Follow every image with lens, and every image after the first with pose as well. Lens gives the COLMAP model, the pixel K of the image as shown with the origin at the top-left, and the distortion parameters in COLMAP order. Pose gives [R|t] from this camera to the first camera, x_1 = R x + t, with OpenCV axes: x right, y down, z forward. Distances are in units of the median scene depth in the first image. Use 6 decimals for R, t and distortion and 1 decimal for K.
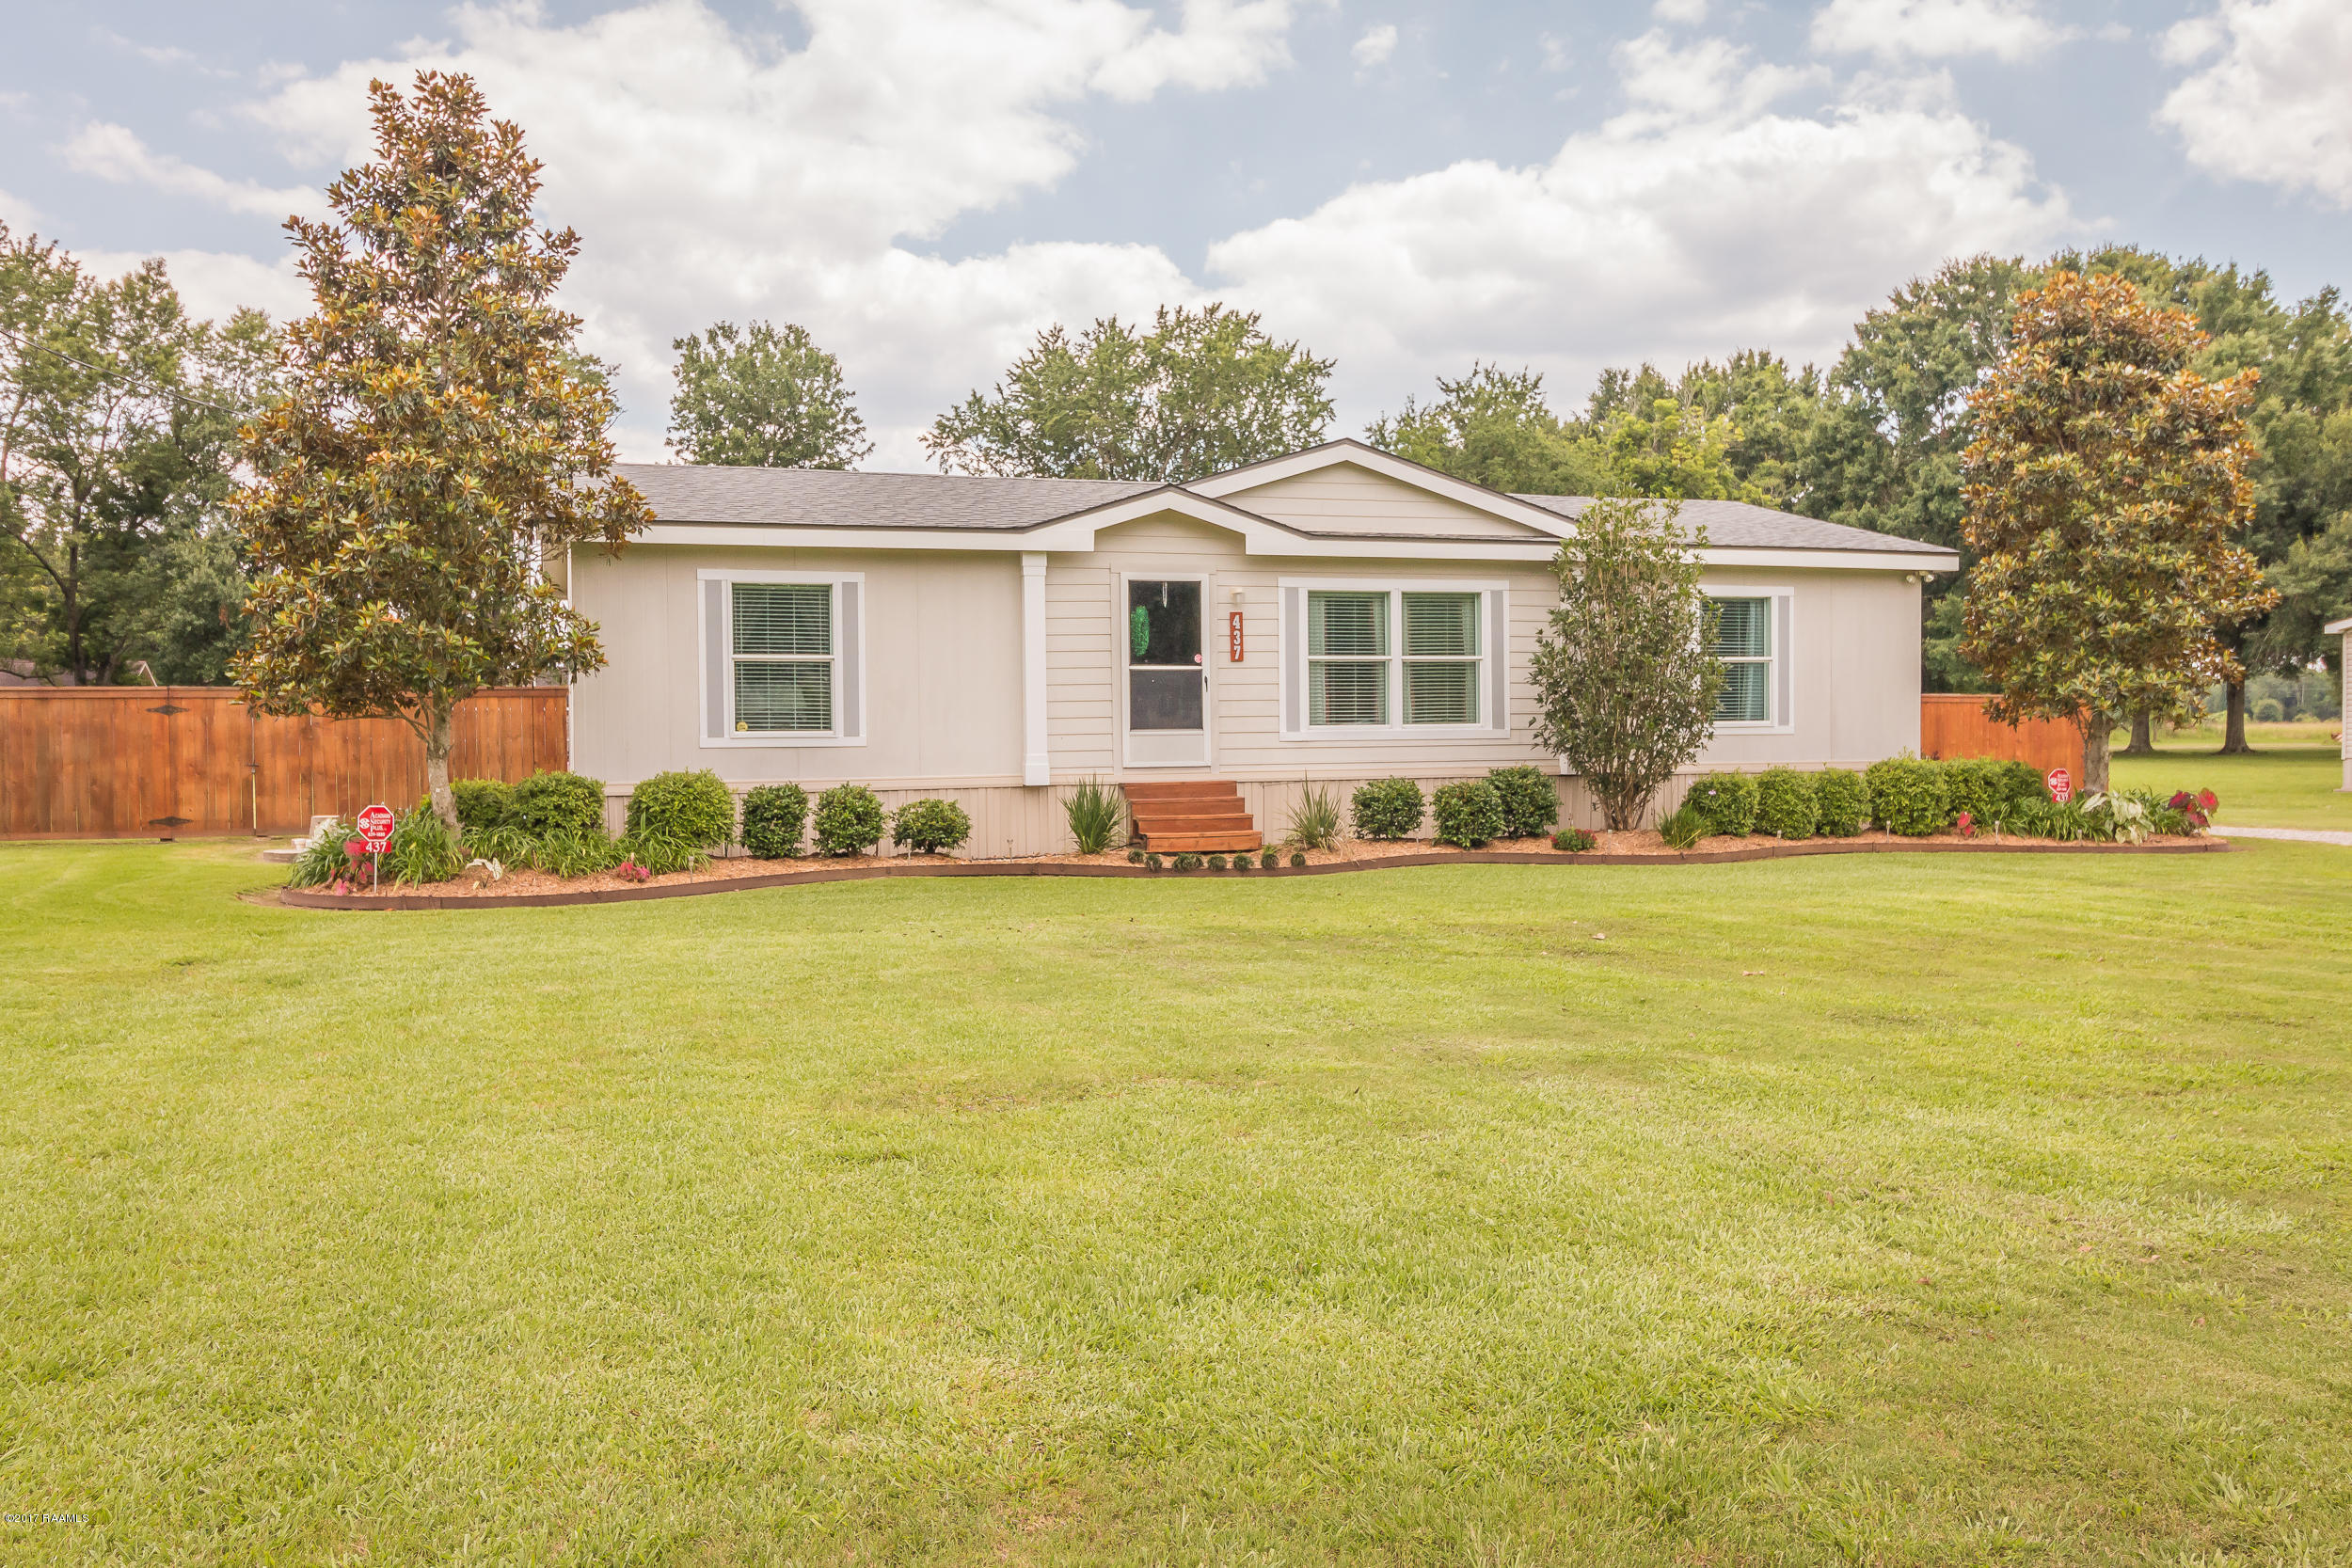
lens RADIAL K [[1946.5, 0, 1175.3], [0, 1946.5, 793.7], [0, 0, 1]] dist [-0.041402, -0.005150]
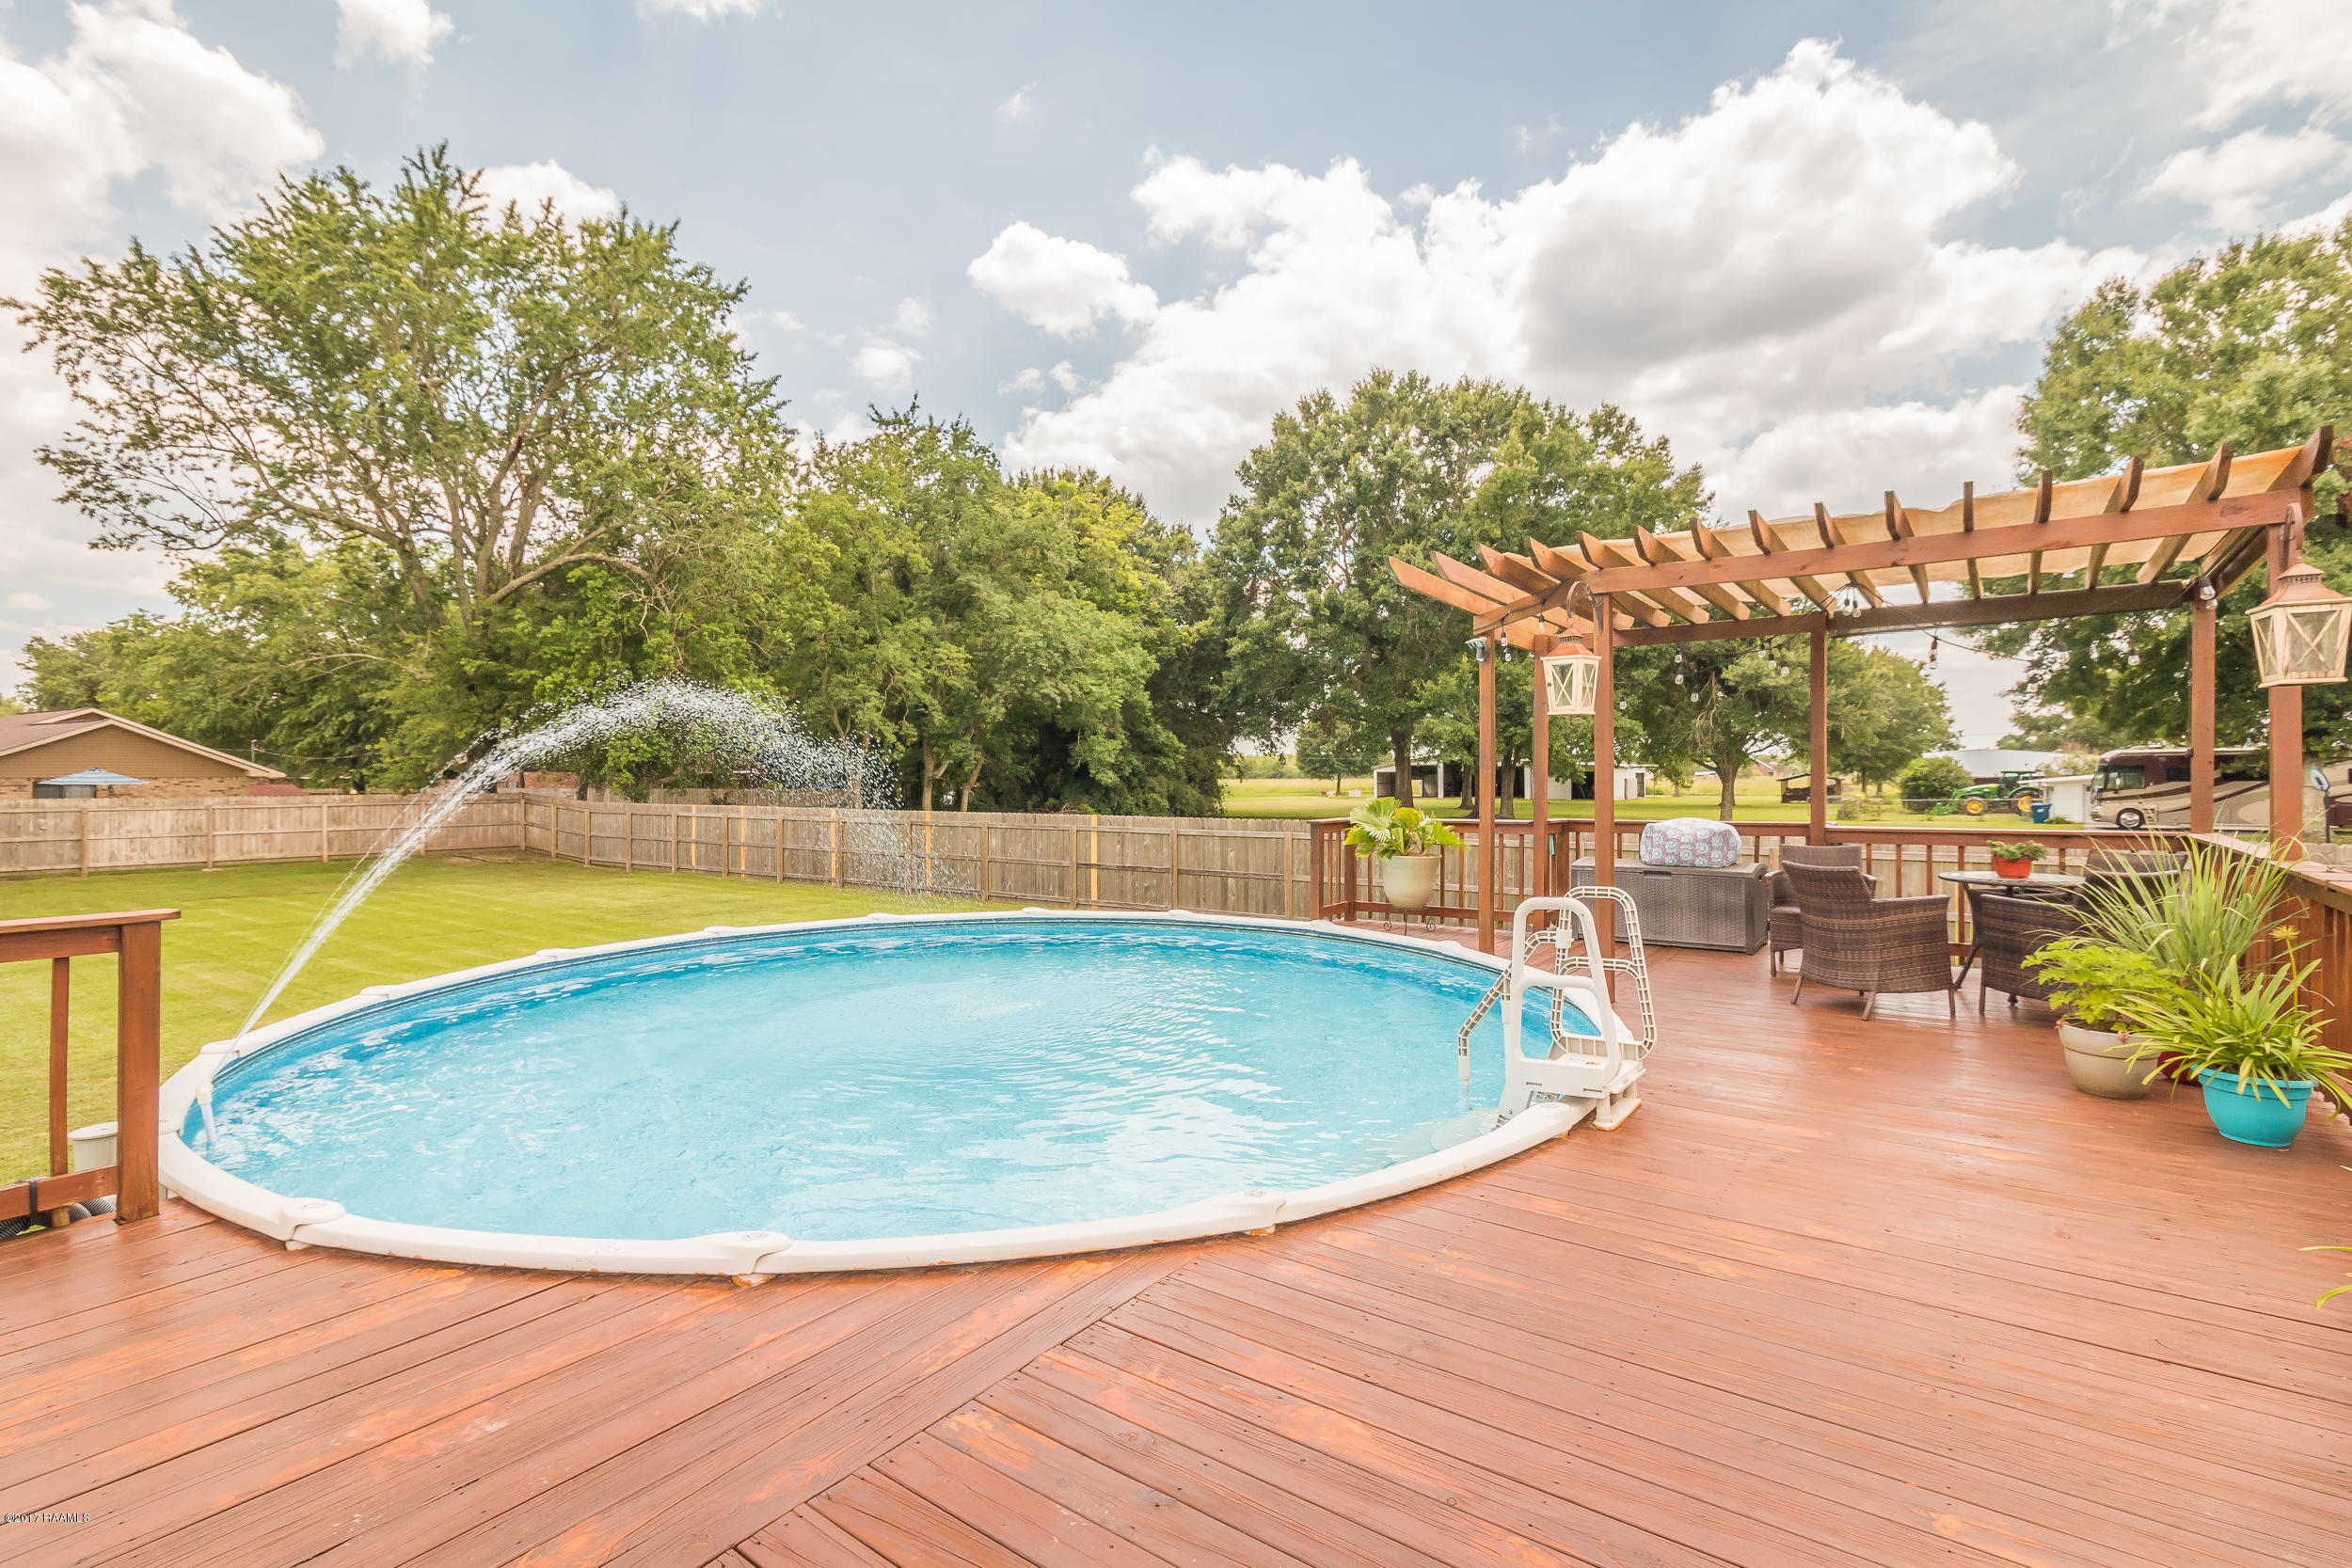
lens RADIAL K [[1080.2, 0, 1169.4], [0, 1080.2, 778.9], [0, 0, 1]] dist [0.000684, 0.000581]
pose [[0.804945, 0.002029, 0.593345, -0.044325], [0.017448, 0.999481, -0.027088, -0.030605], [-0.593092, 0.032157, 0.804492, 0.532400]]
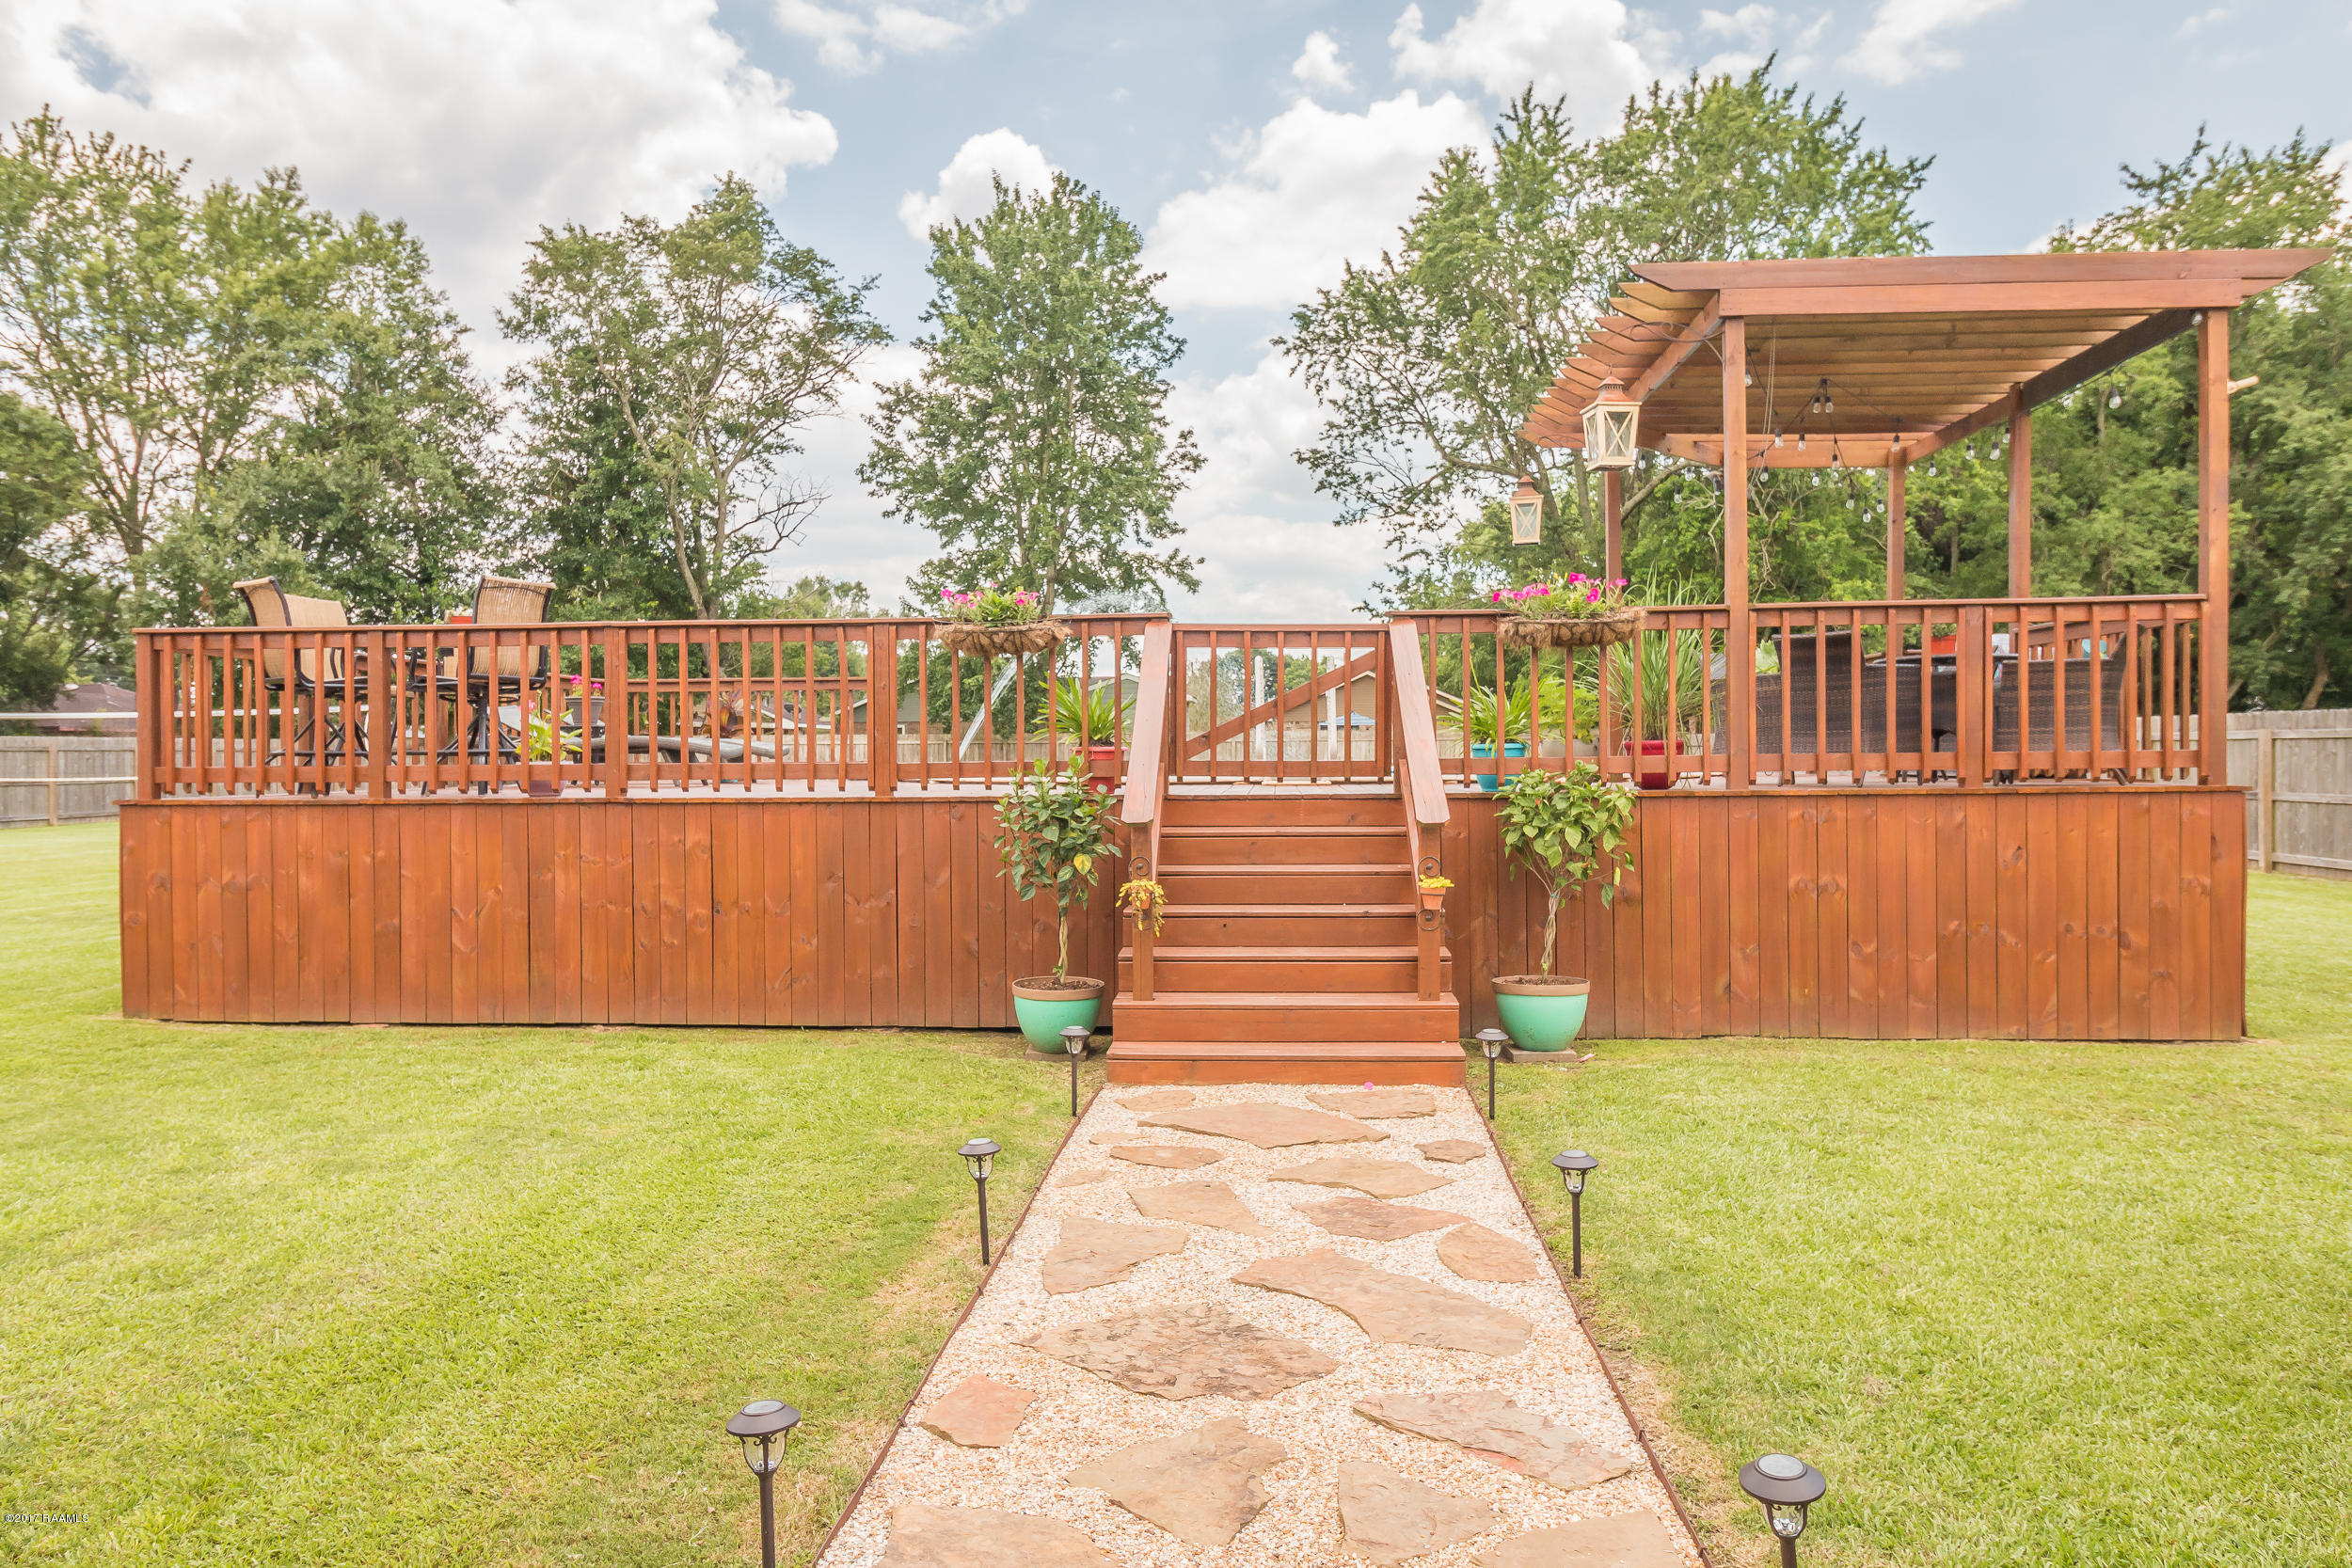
lens RADIAL K [[1514.5, 0, 1168.0], [0, 1514.5, 779.3], [0, 0, 1]] dist [0.010245, 0.002673]
pose [[0.932540, 0.005096, -0.361032, 0.030675], [-0.009536, 0.999899, -0.010519, -0.016493], [0.360942, 0.013252, 0.932494, 0.452489]]
